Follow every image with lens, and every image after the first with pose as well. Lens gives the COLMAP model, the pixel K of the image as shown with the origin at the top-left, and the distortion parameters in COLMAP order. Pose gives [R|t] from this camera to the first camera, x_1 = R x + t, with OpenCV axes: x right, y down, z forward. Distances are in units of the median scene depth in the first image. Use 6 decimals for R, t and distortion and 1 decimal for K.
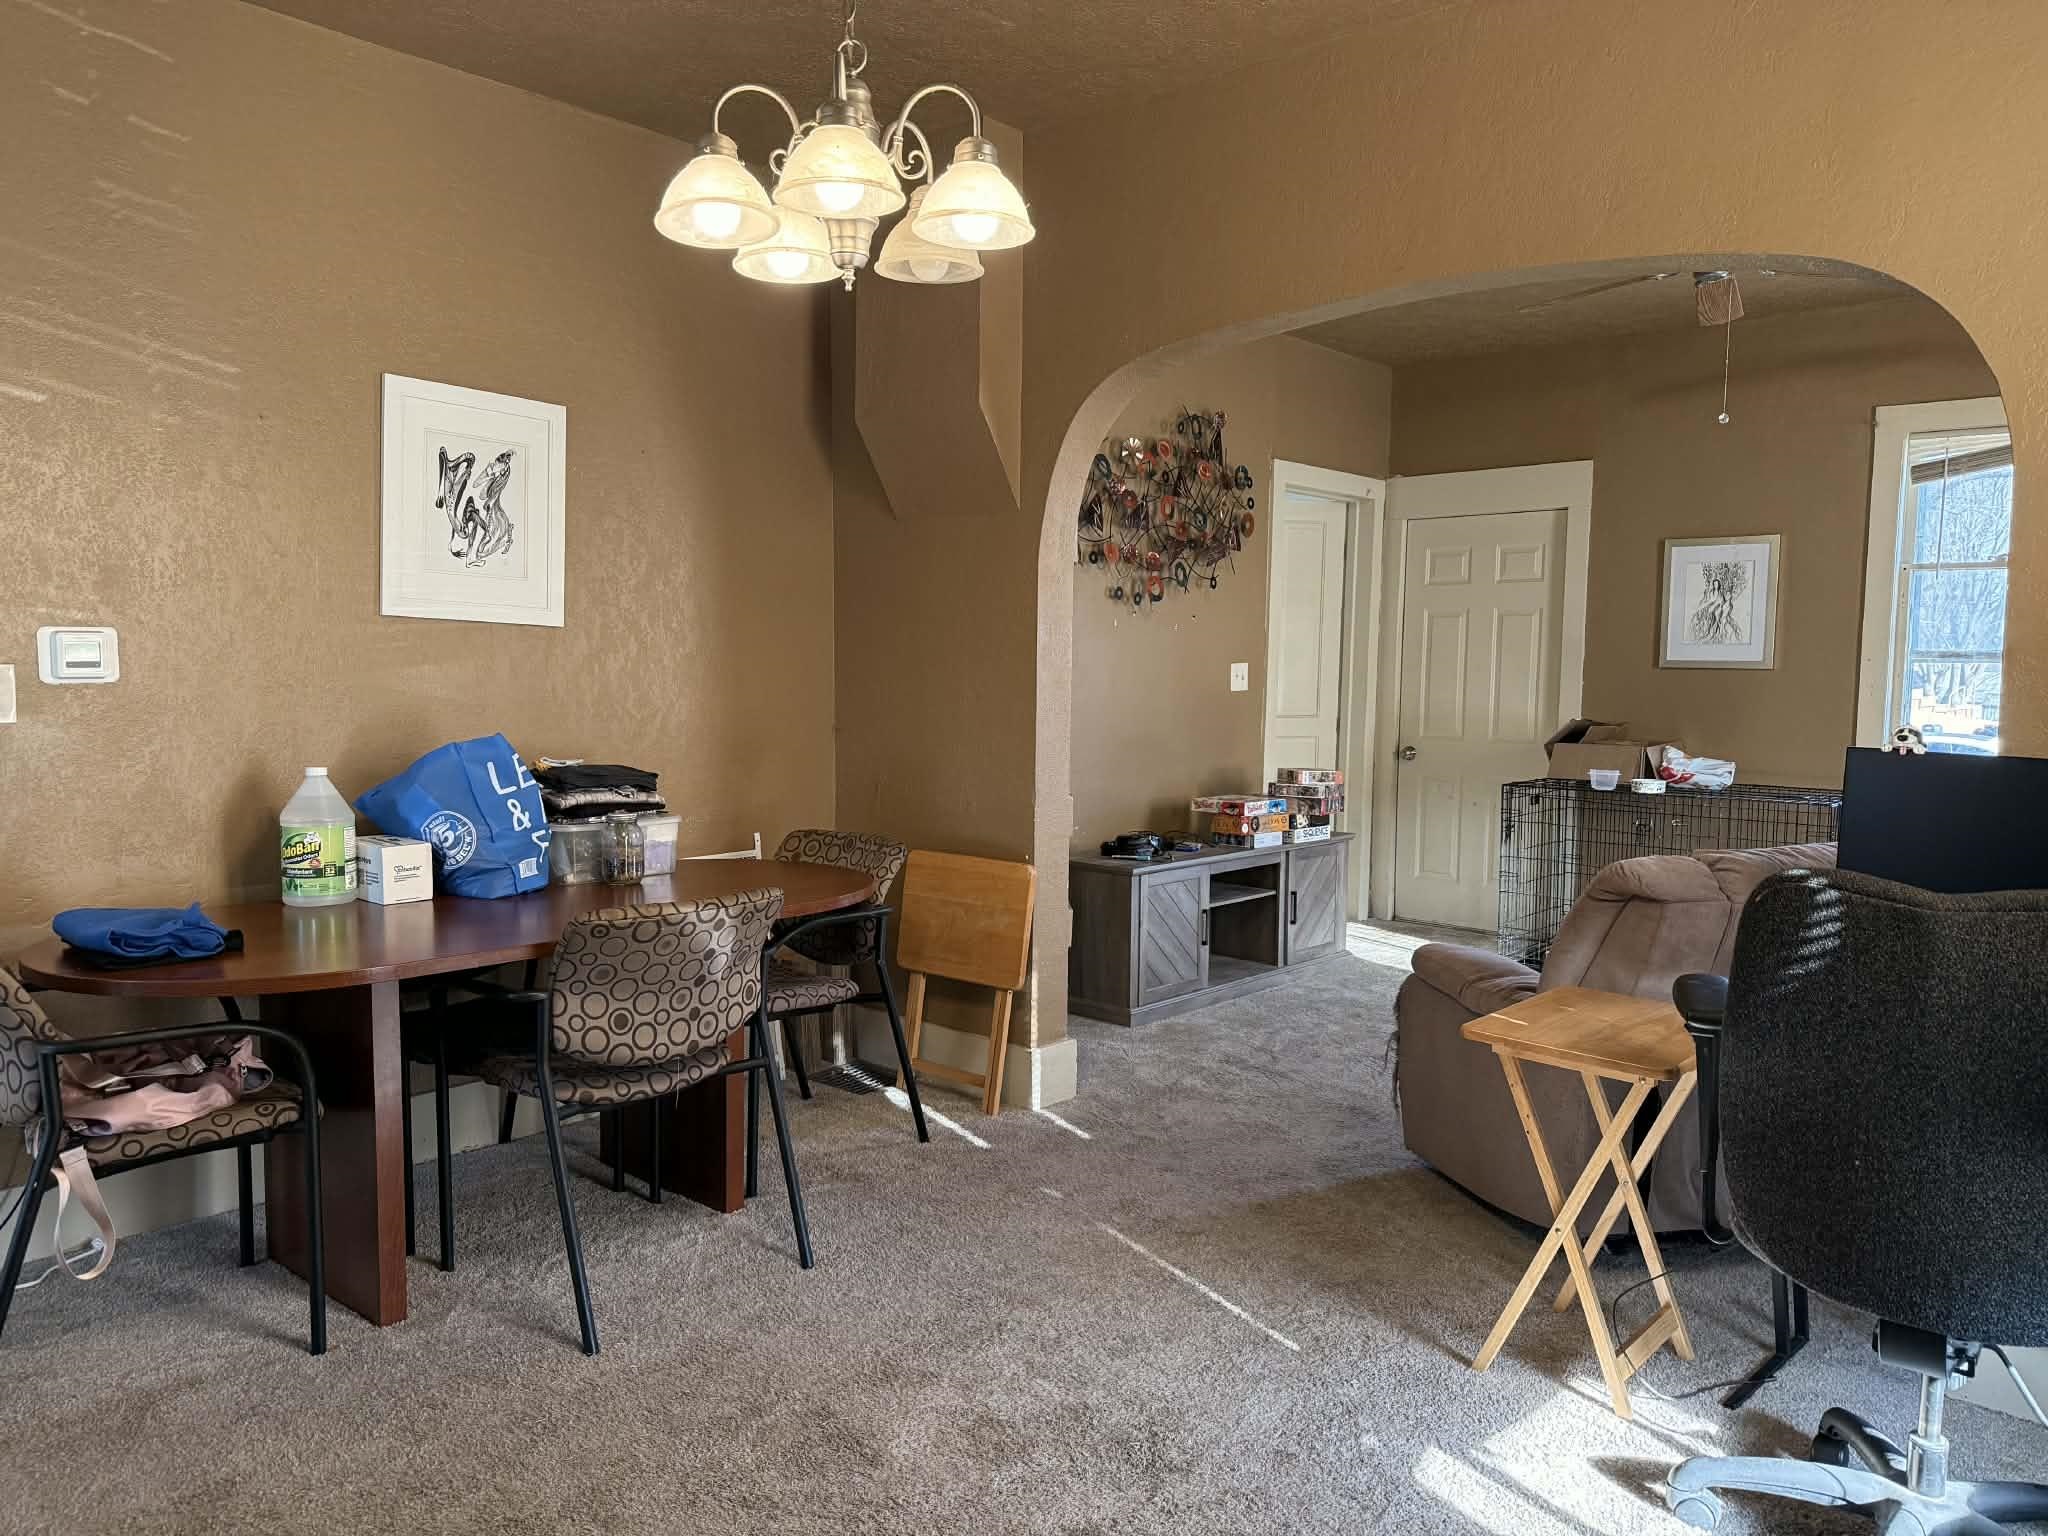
lens RADIAL K [[1461.0, 0, 1023.7], [0, 1461.0, 772.4], [0, 0, 1]] dist [0.064063, -0.073411]
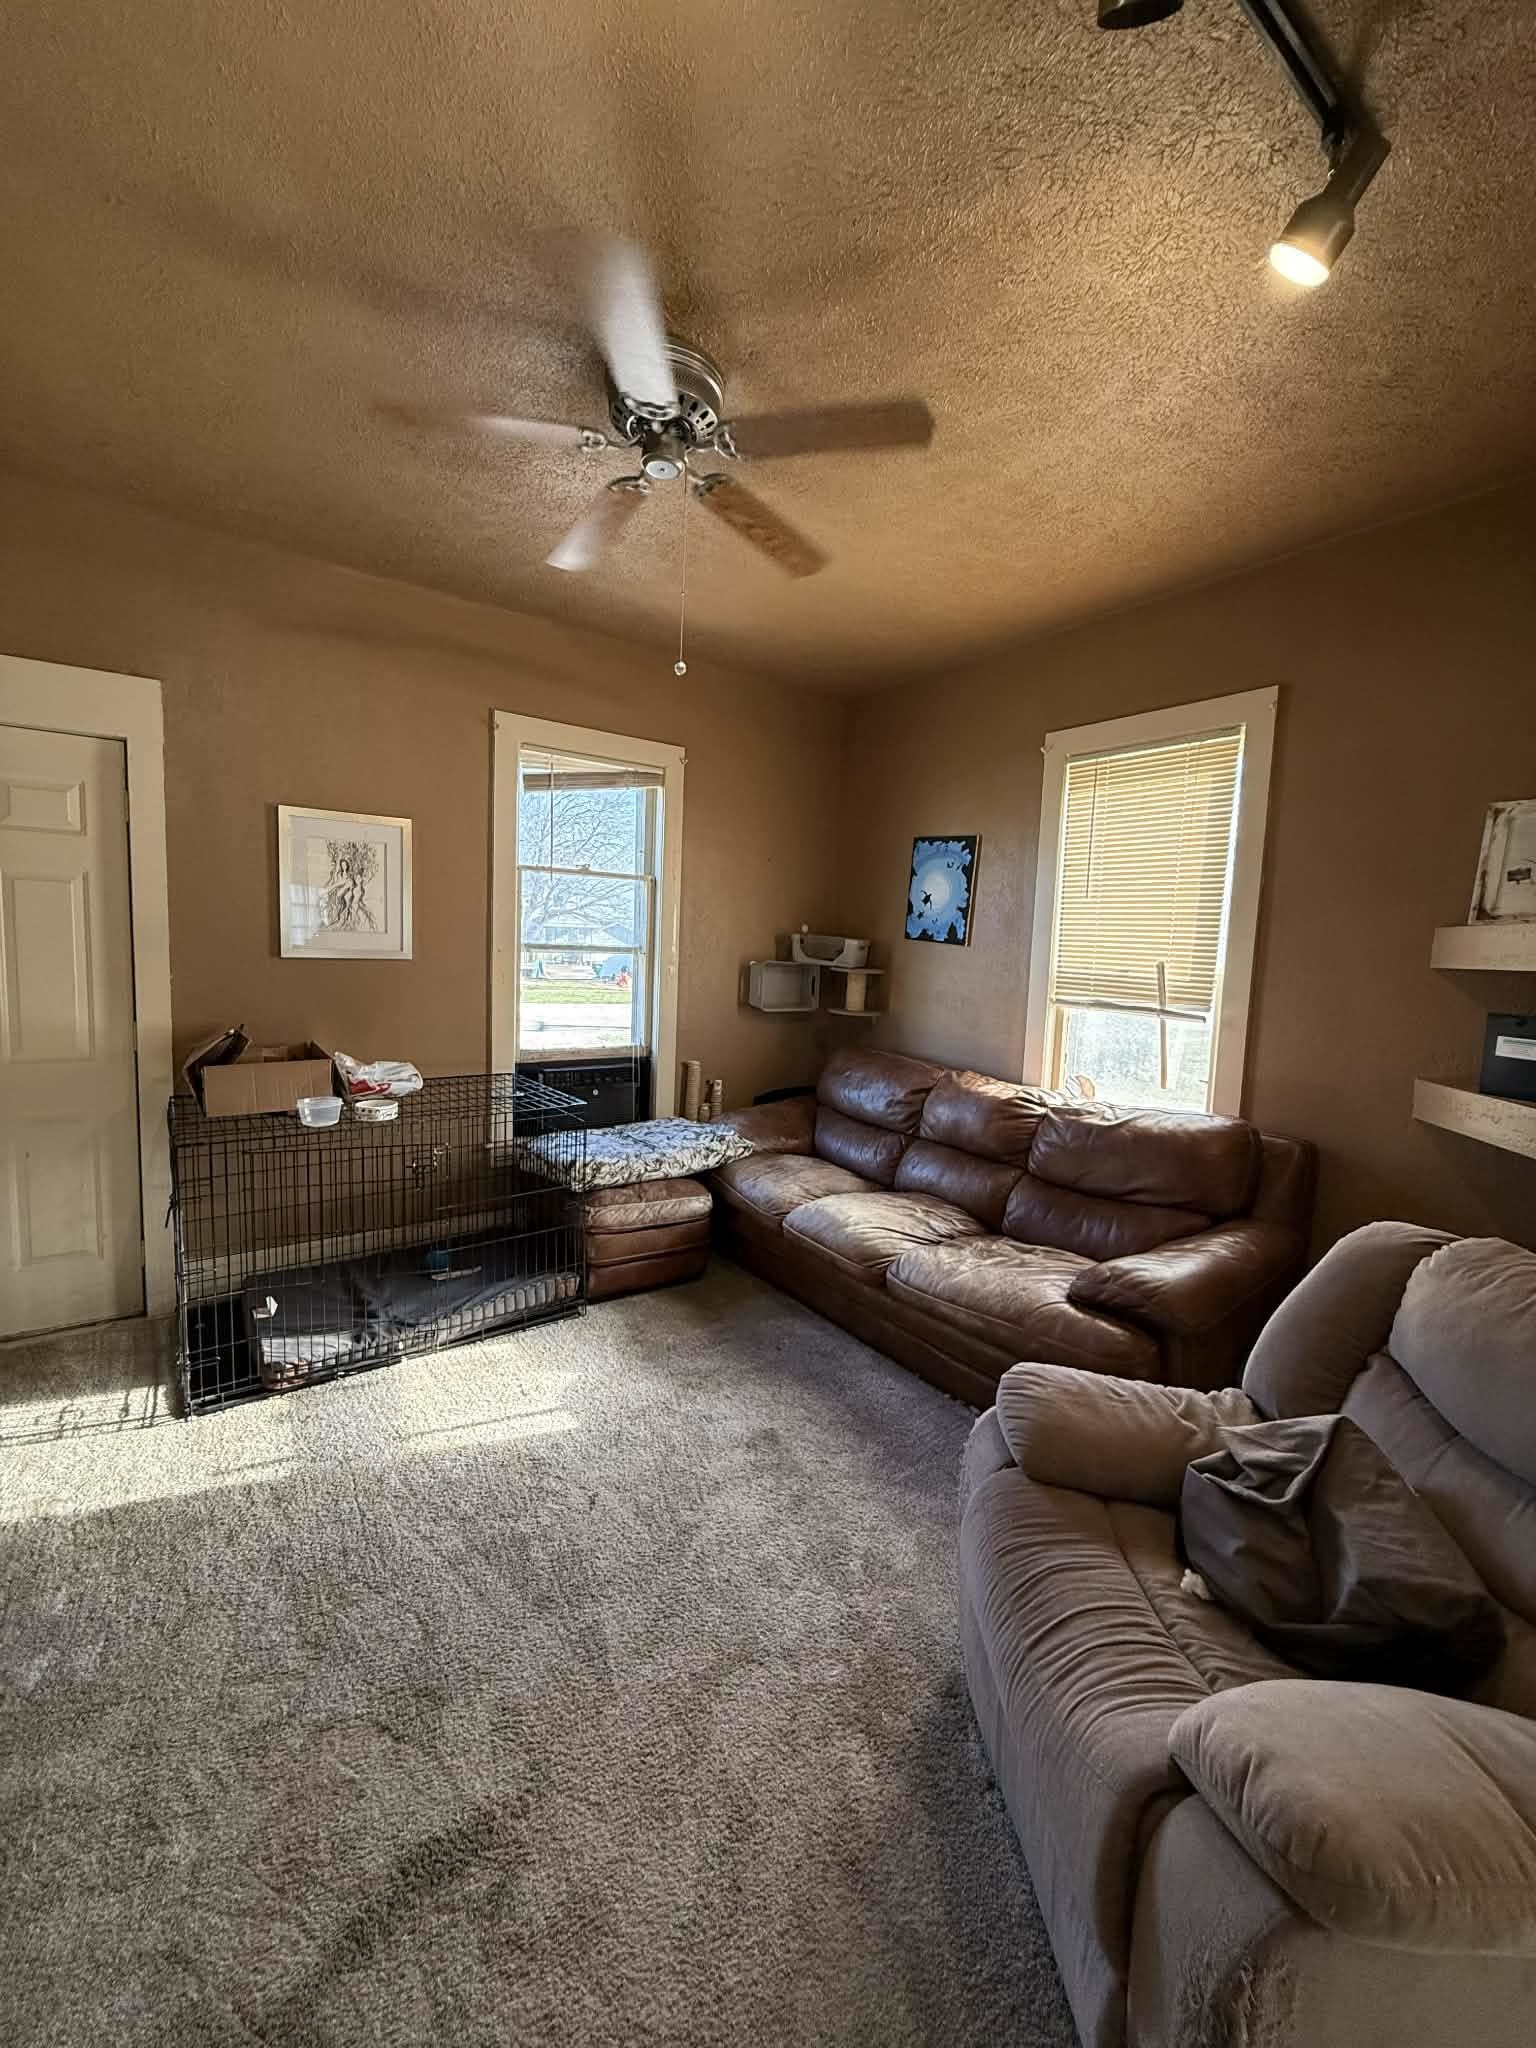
lens RADIAL K [[824.3, 0, 756.9], [0, 824.3, 1019.2], [0, 0, 1]] dist [-0.003040, 0.001281]
pose [[0.201519, -0.097123, 0.974658, 0.024777], [0.043870, 0.994968, 0.090076, -0.073471], [-0.978502, 0.024606, 0.204765, 0.703815]]
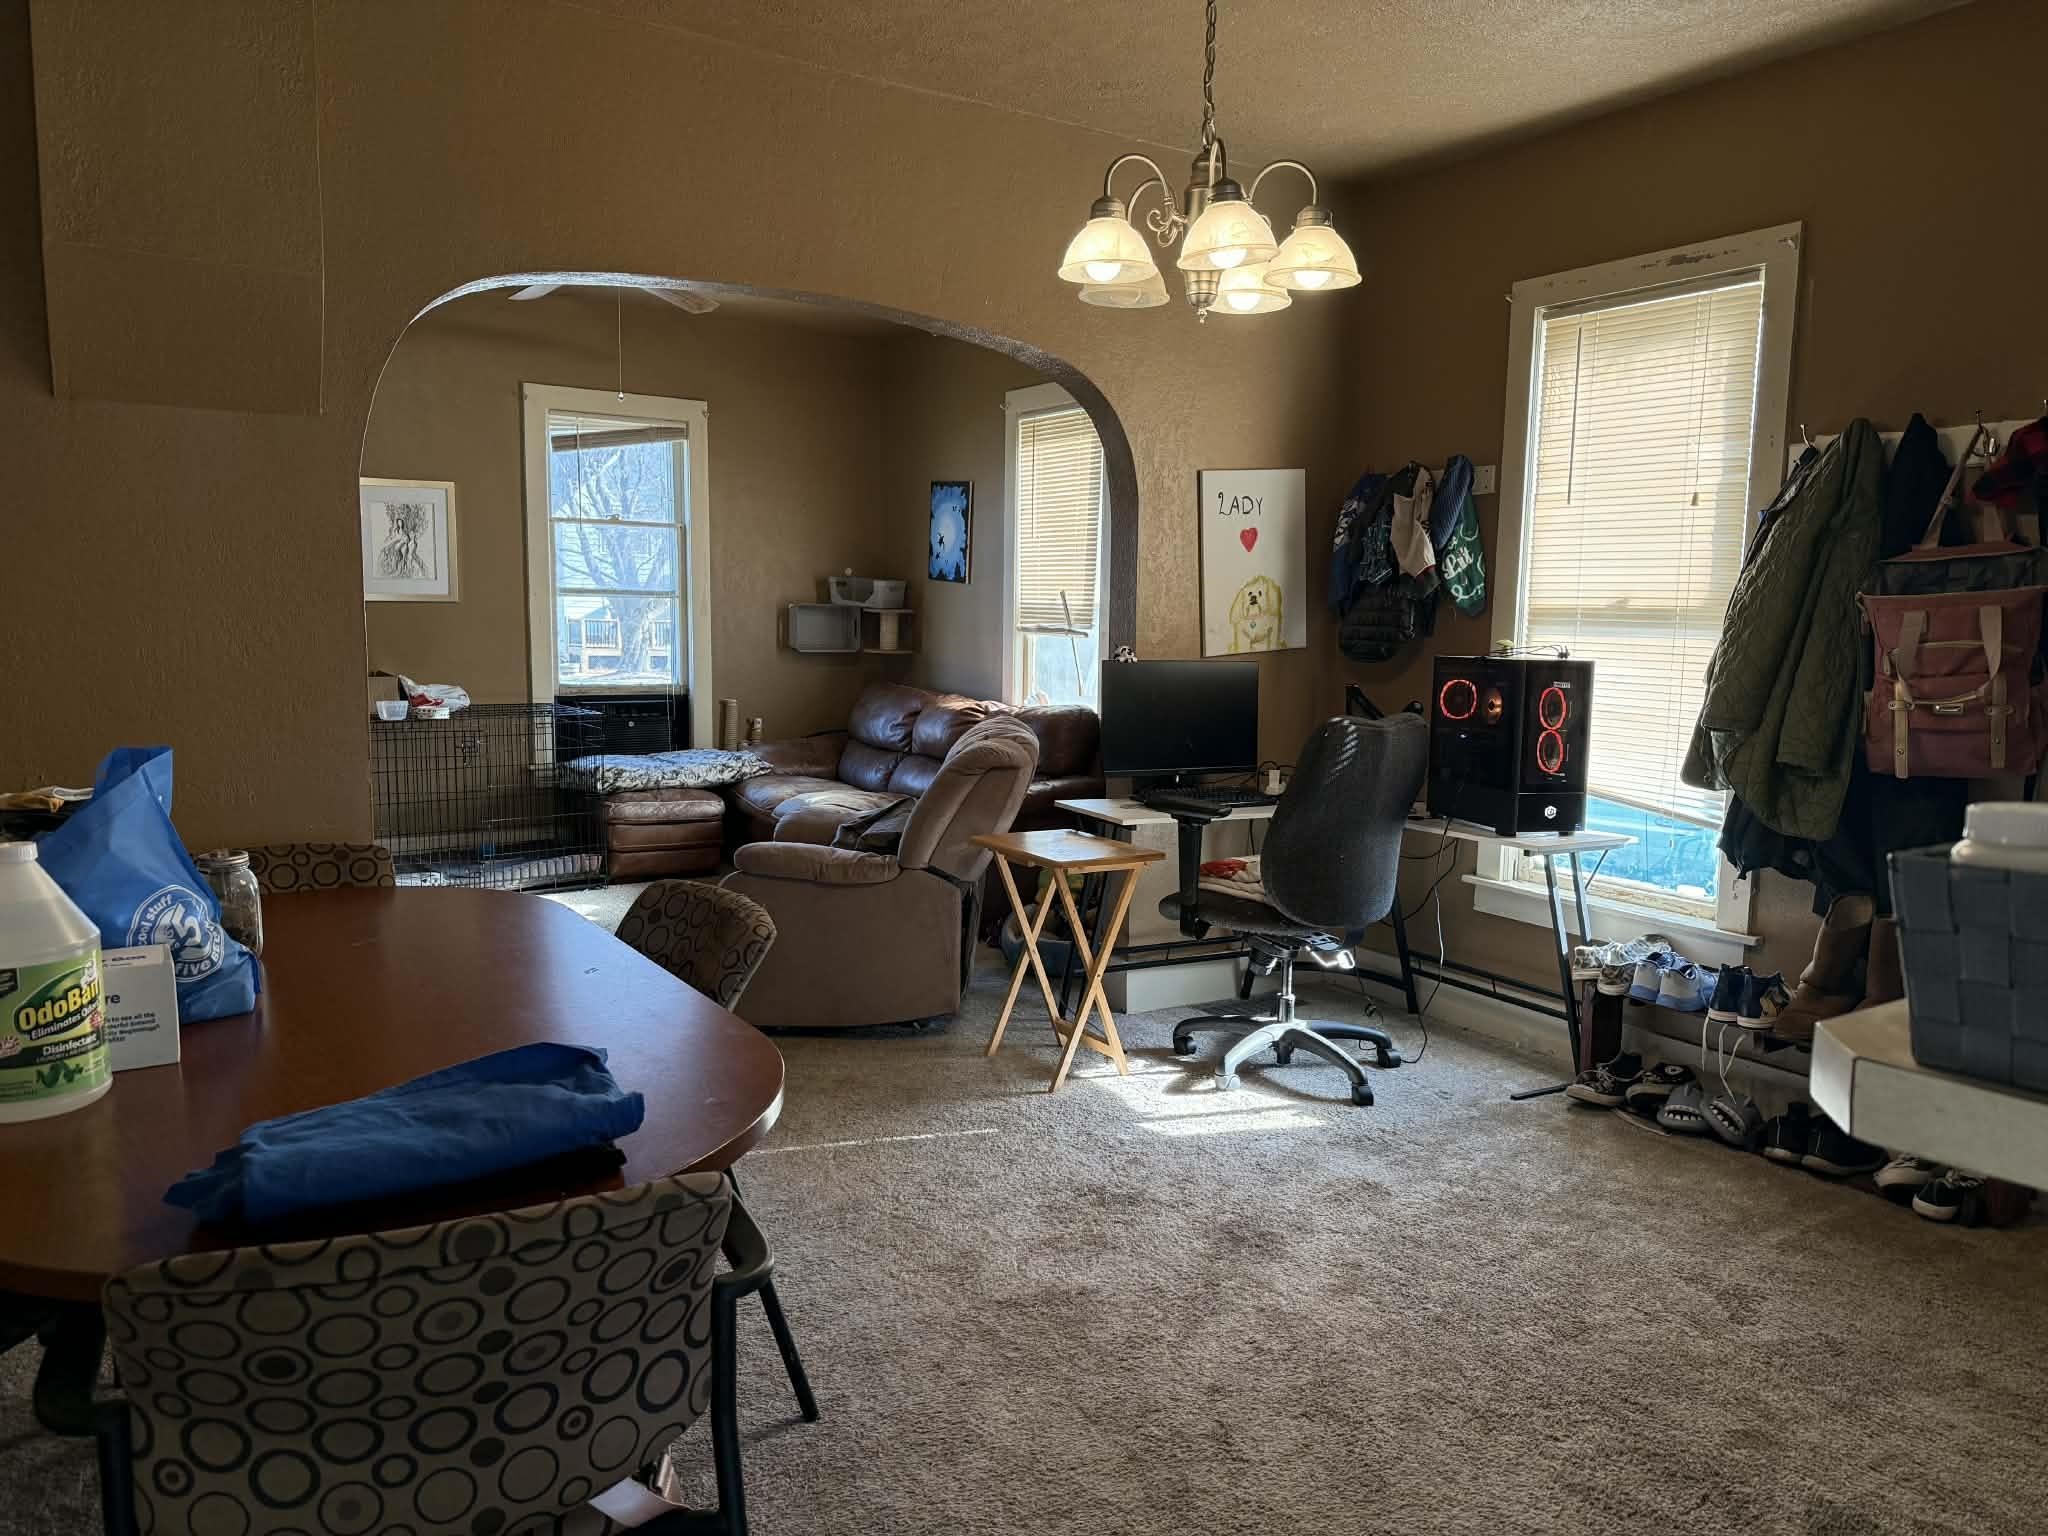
lens RADIAL K [[1461.0, 0, 1040.6], [0, 1461.0, 785.7], [0, 0, 1]] dist [0.064063, -0.073411]
pose [[0.230265, -0.127641, 0.964721, -0.522089], [0.064026, 0.991200, 0.115863, -0.034462], [-0.971019, 0.035088, 0.236411, 0.321207]]
